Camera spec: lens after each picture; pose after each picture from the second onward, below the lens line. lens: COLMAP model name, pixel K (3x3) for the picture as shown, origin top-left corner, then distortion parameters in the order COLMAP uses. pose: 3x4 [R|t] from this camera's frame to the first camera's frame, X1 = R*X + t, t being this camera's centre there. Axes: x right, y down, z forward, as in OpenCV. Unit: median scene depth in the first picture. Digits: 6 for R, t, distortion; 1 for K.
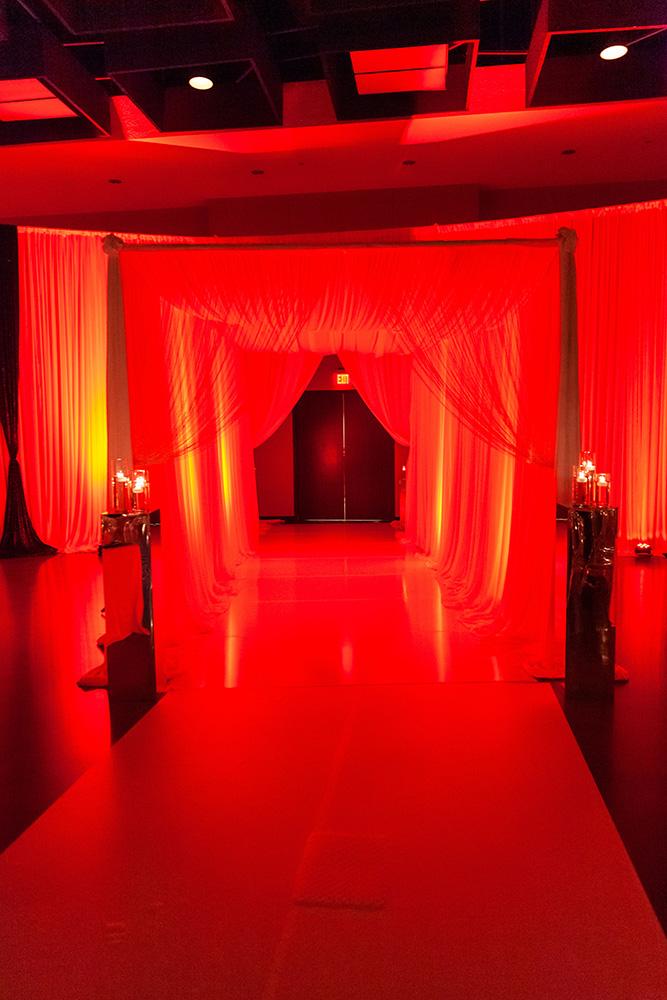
lens RADIAL K [[682.0, 0, 331.9], [0, 682.0, 501.3], [0, 0, 1]] dist [-0.002438, -0.000343]
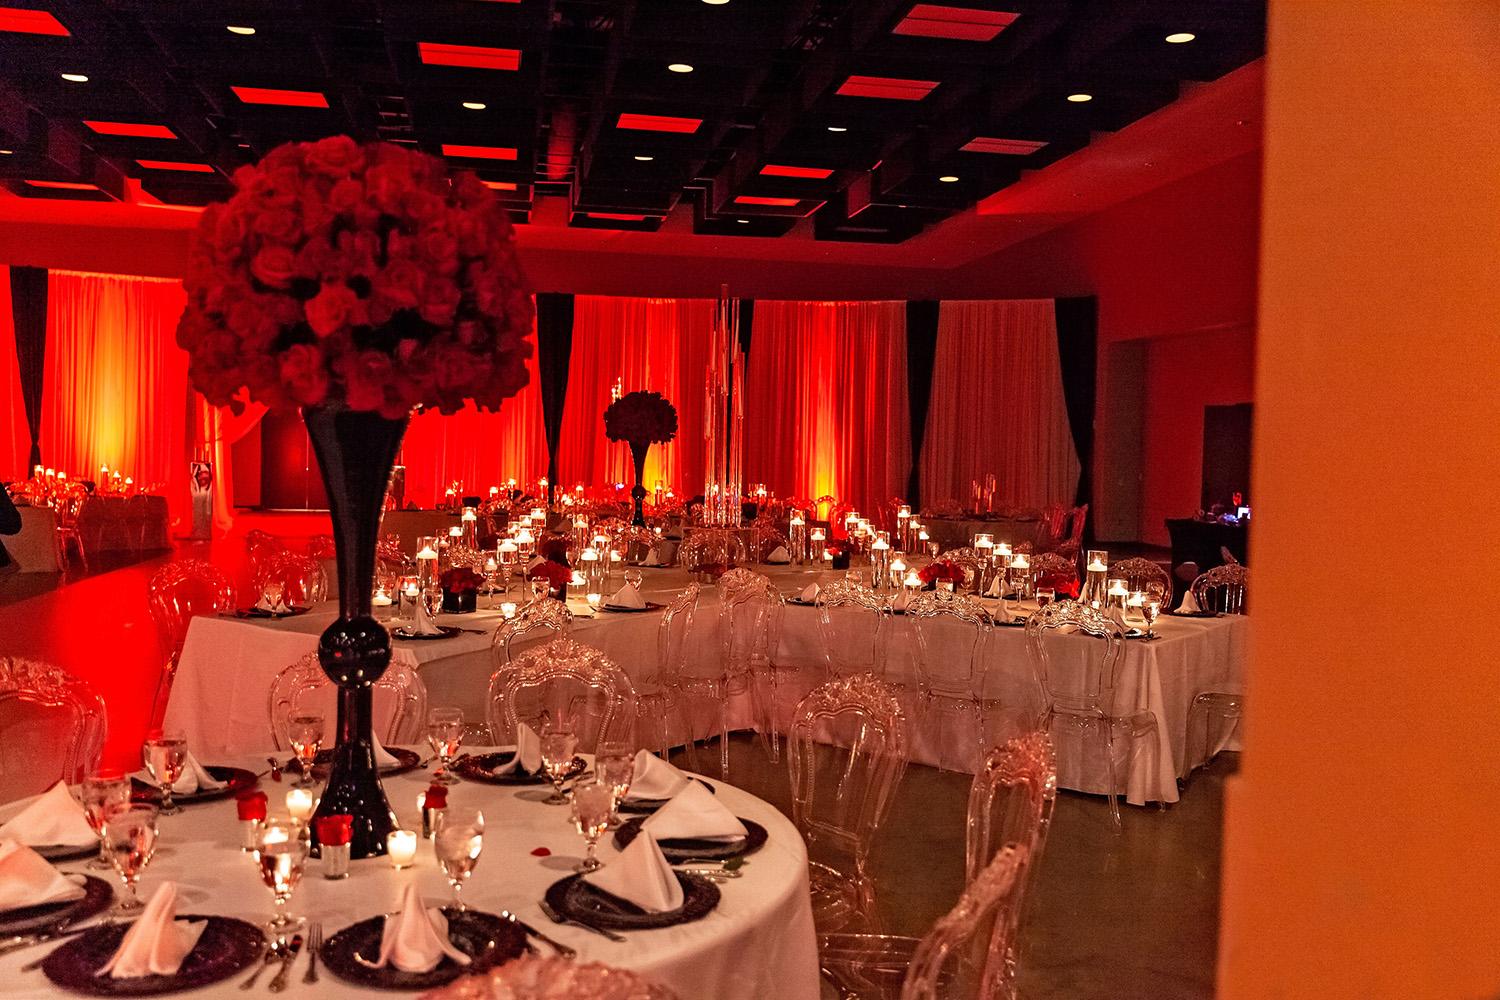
lens RADIAL K [[1429.9, 0, 748.8], [0, 1429.9, 508.3], [0, 0, 1]] dist [0.041714, 0.000000]
pose [[0.961786, 0.034084, 0.271672, 0.102246], [-0.025561, 0.999066, -0.034850, 0.124698], [-0.272606, 0.026574, 0.961759, -2.034631]]
